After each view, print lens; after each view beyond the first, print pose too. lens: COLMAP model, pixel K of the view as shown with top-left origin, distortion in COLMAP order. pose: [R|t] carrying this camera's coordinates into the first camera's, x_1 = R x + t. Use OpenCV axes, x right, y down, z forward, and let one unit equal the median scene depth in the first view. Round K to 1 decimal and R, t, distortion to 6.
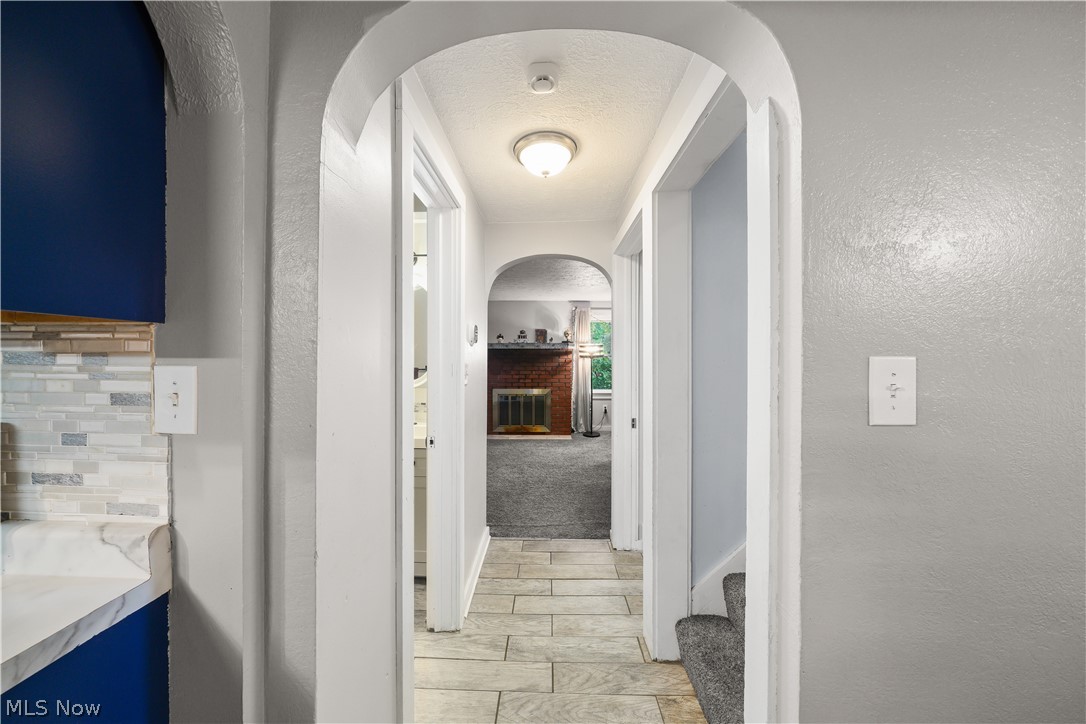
lens RADIAL K [[370.1, 0, 543.0], [0, 370.1, 362.0], [0, 0, 1]] dist [-0.002501, -0.000291]
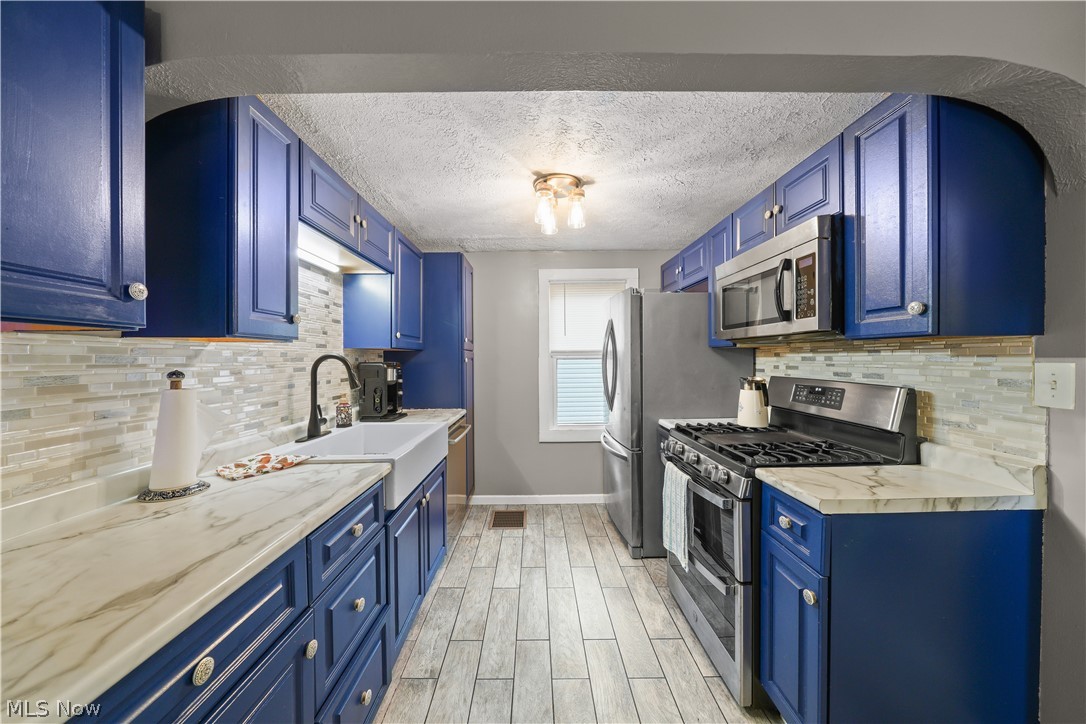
lens RADIAL K [[370.1, 0, 543.0], [0, 370.1, 362.0], [0, 0, 1]] dist [-0.002501, -0.000291]
pose [[0.023589, 0.006081, -0.999703, 0.463303], [-0.005784, 0.999966, 0.005946, 0.009752], [0.999705, 0.005642, 0.023623, -1.127449]]
